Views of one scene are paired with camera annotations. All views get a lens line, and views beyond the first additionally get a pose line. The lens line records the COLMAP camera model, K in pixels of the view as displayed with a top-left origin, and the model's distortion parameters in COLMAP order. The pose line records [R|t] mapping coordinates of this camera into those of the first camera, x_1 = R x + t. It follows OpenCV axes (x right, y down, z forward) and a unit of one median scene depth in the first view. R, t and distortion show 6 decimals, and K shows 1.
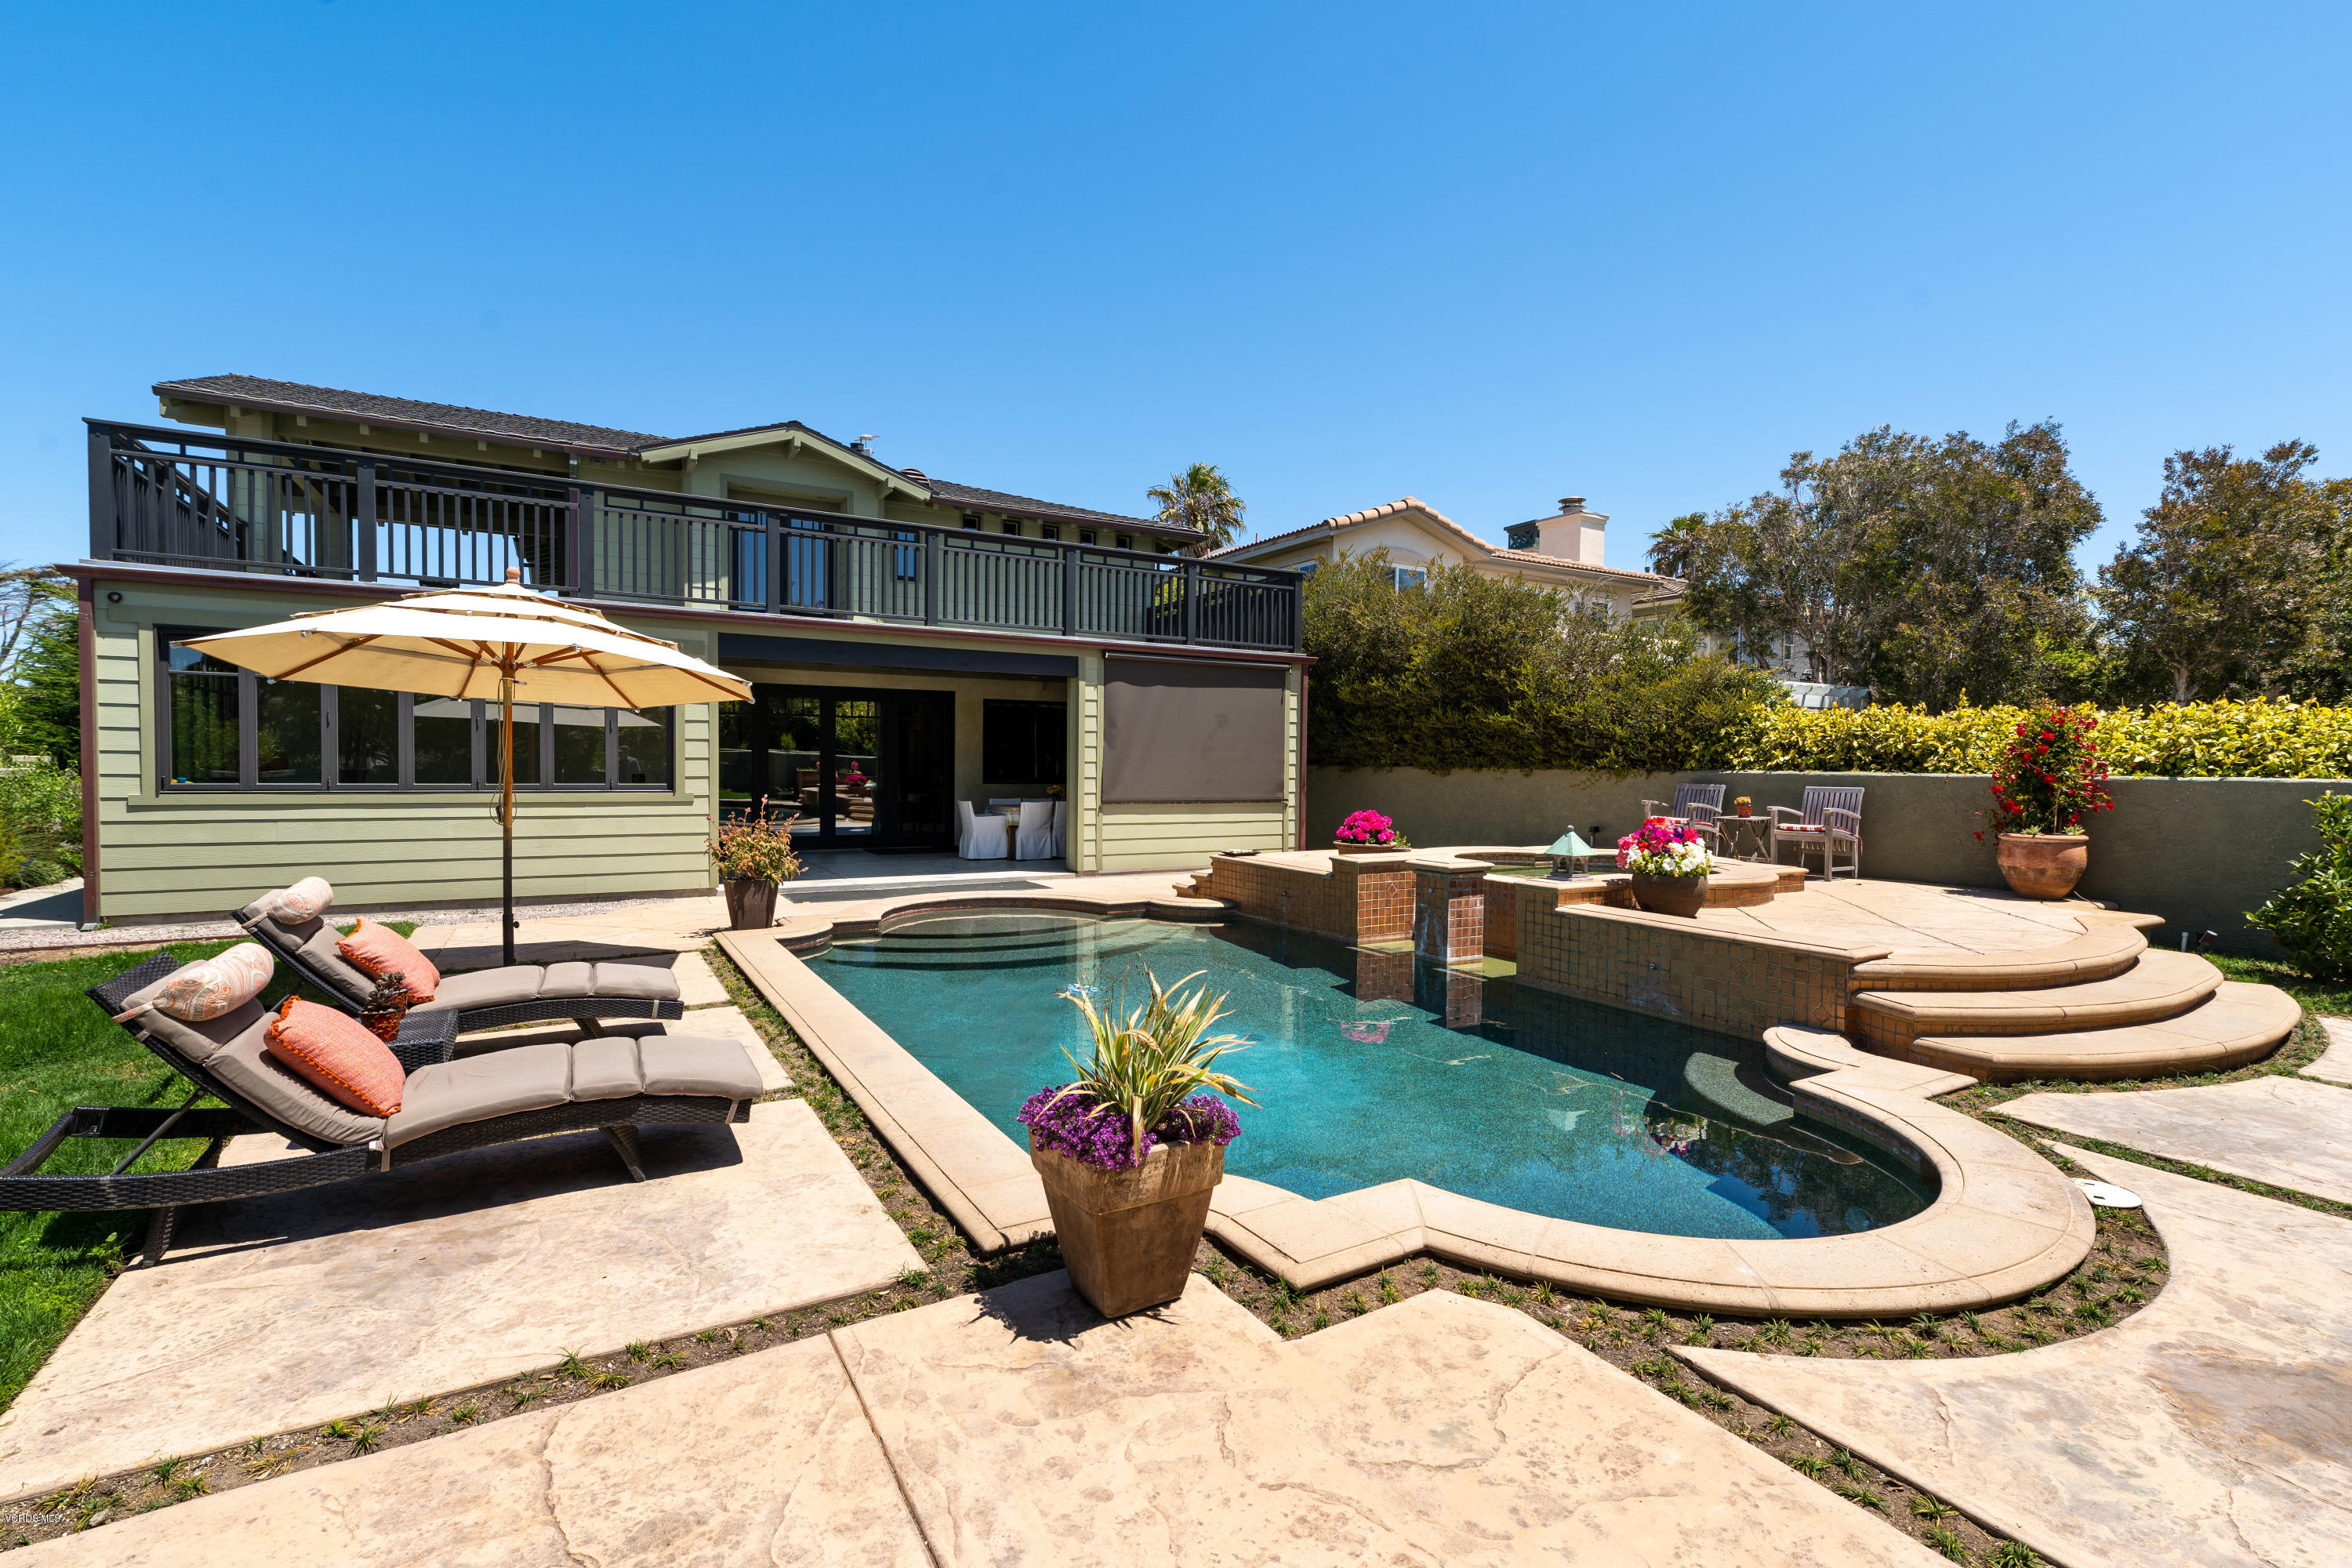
lens RADIAL K [[1052.9, 0, 1180.9], [0, 1052.9, 784.3], [0, 0, 1]] dist [0.001335, 0.000151]
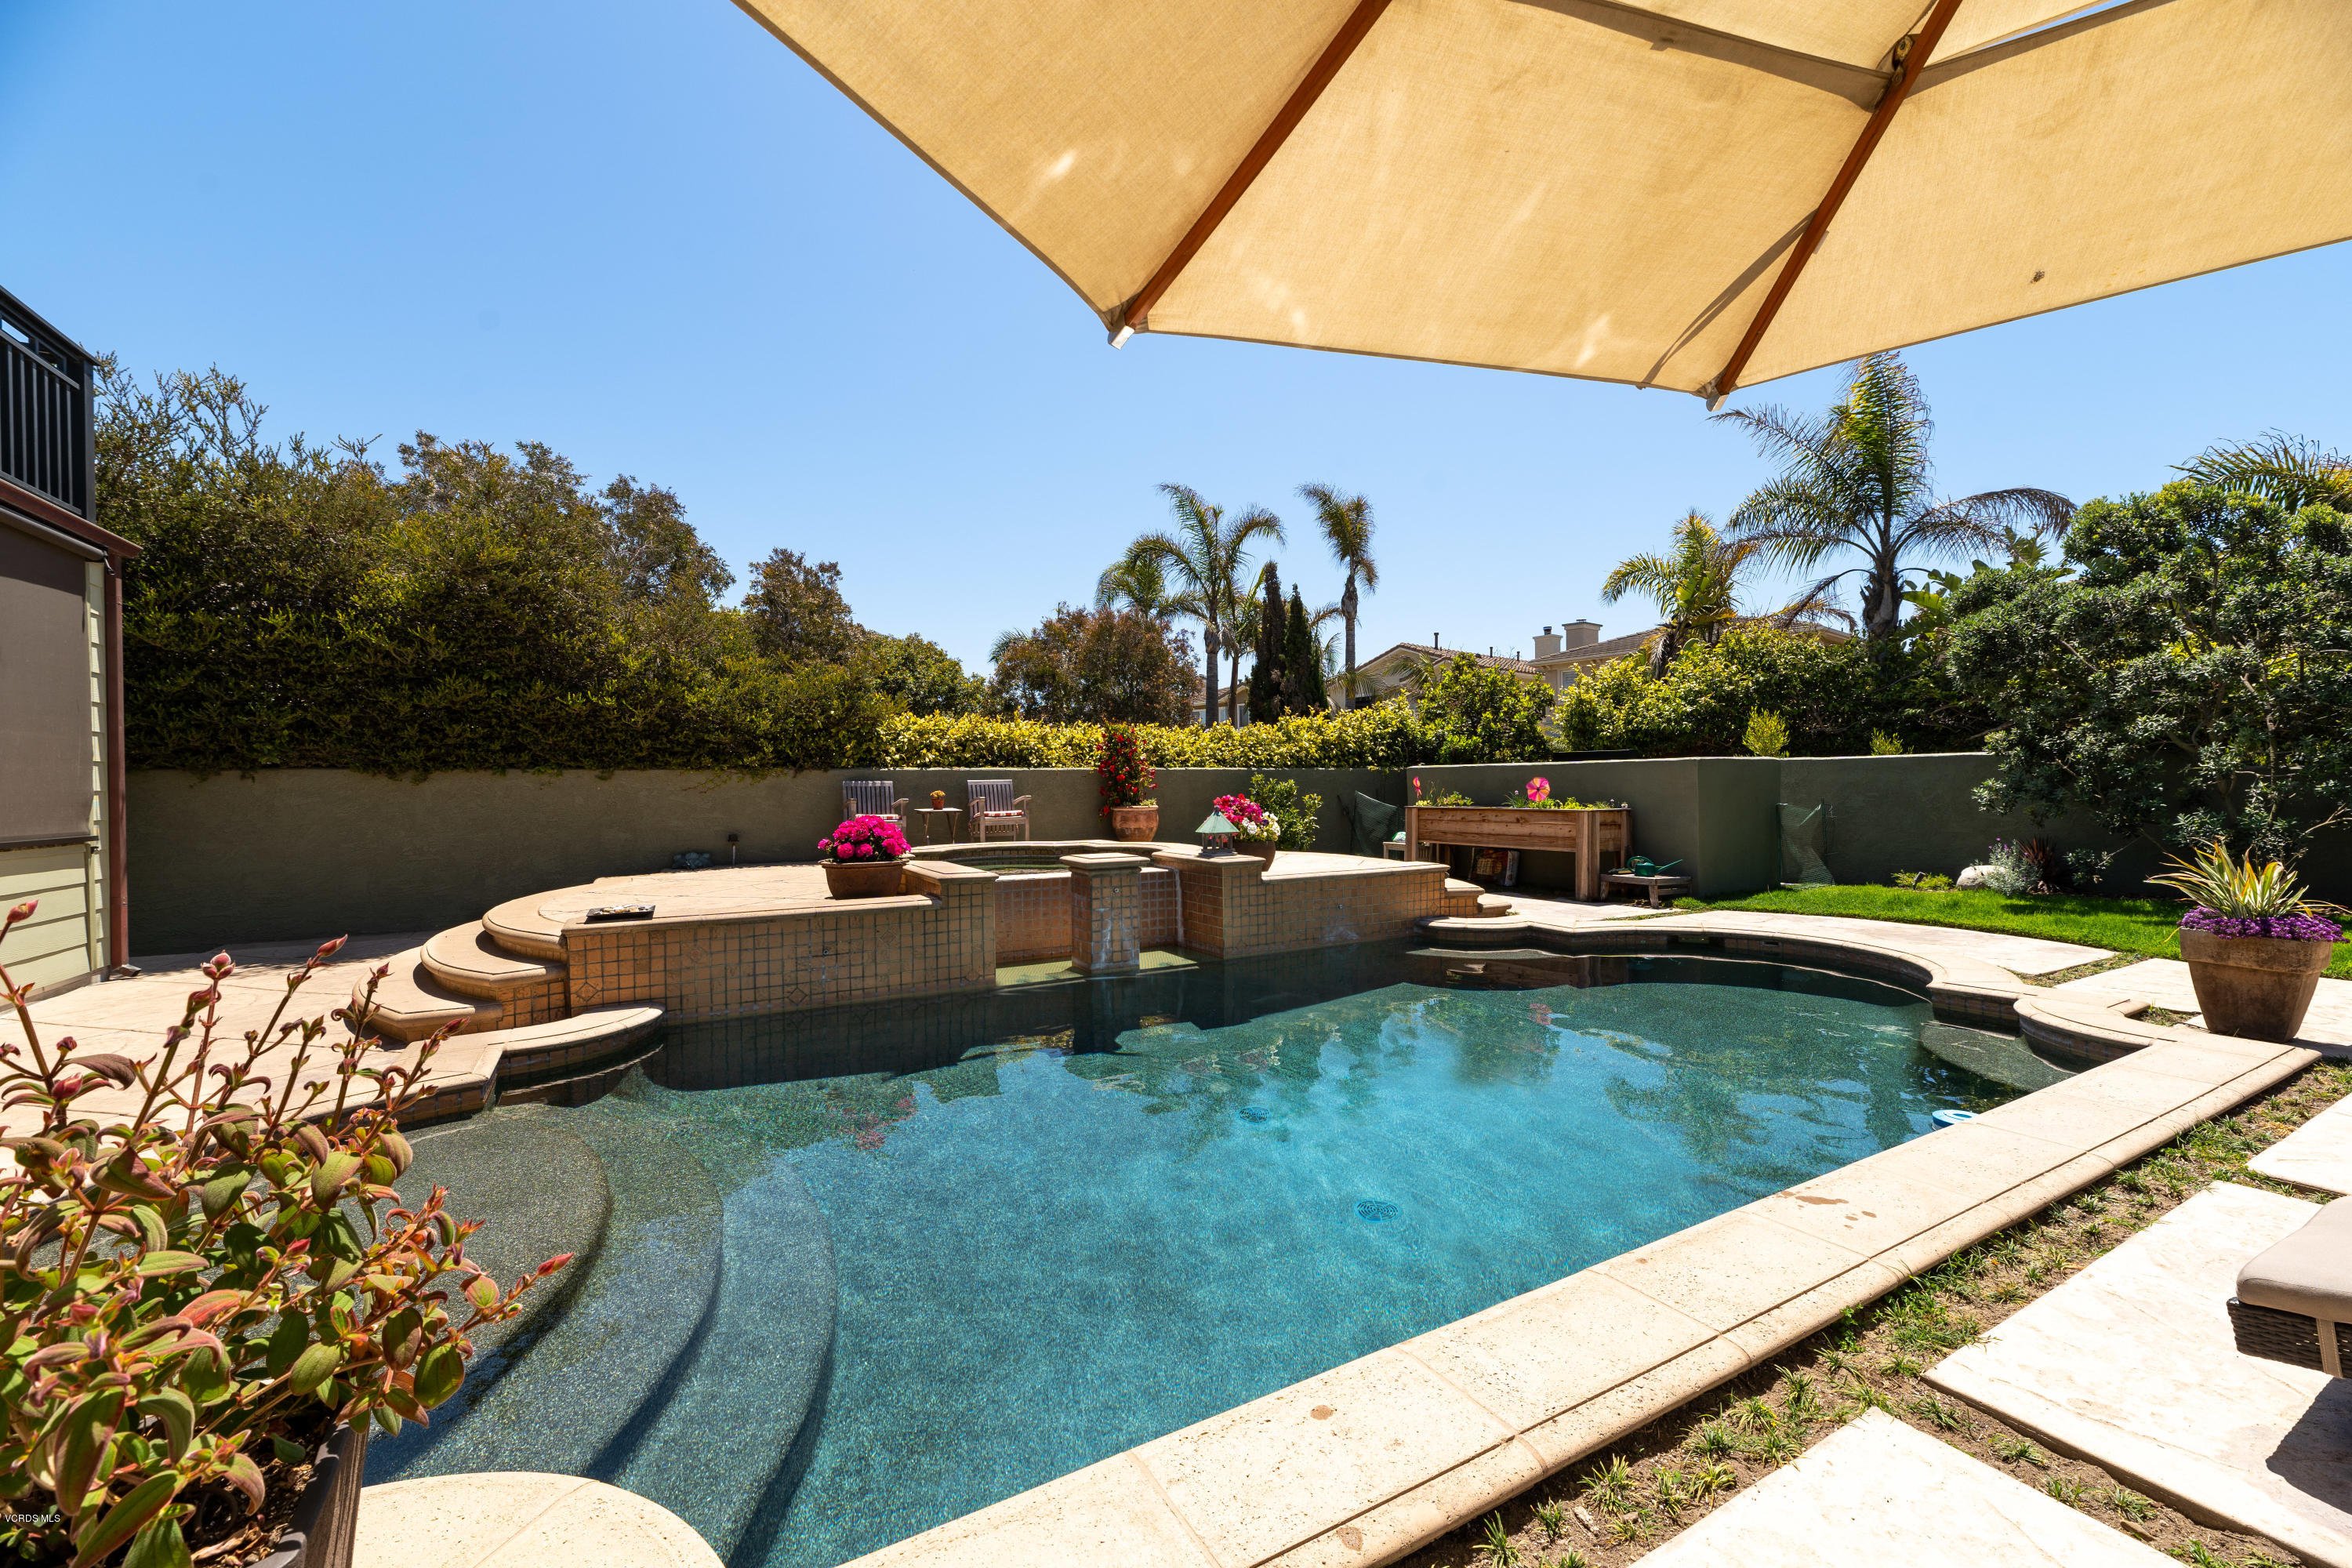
lens RADIAL K [[944.3, 0, 1165.1], [0, 944.3, 763.1], [0, 0, 1]] dist [0.000349, 0.000674]
pose [[0.010795, 0.013300, 0.999853, -0.414097], [0.033646, 0.999341, -0.013656, 0.004097], [-0.999376, 0.033788, 0.010340, 0.698617]]
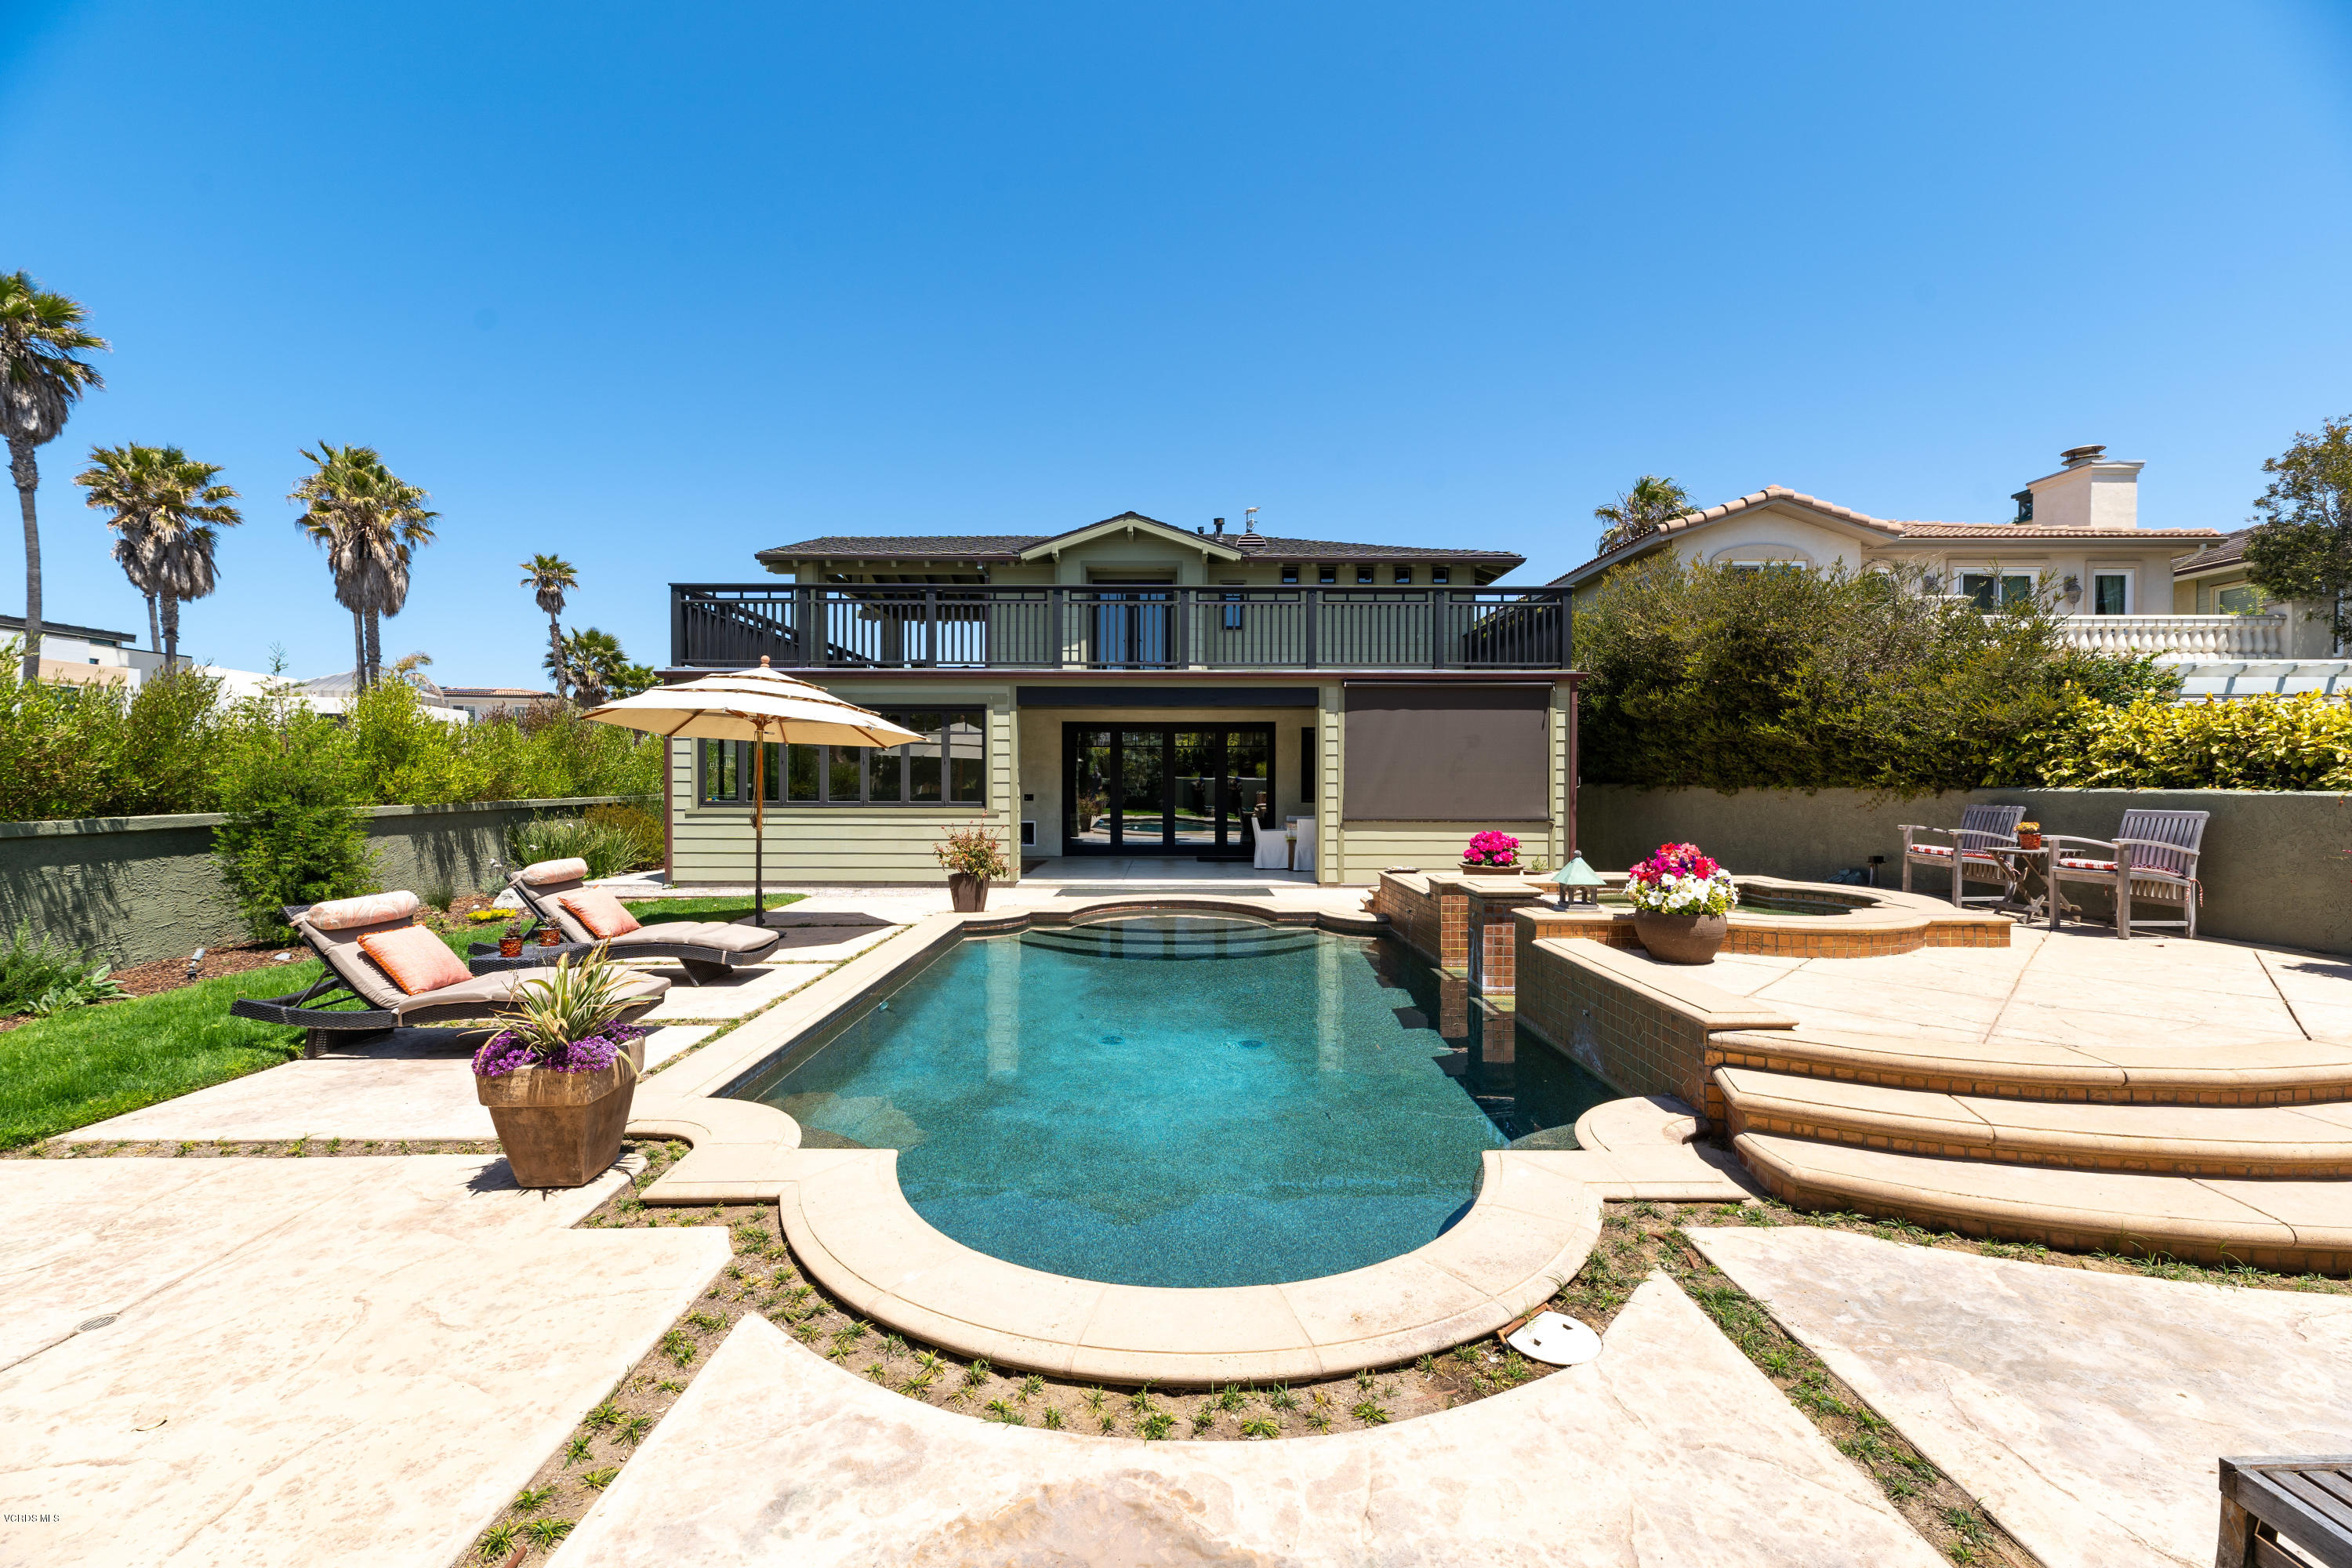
lens RADIAL K [[944.3, 0, 1173.0], [0, 944.3, 785.7], [0, 0, 1]] dist [0.000349, 0.000674]
pose [[0.864101, -0.006146, -0.503281, 0.316976], [-0.002832, 0.999850, -0.017072, -0.001195], [0.503311, 0.016177, 0.863954, 0.083249]]
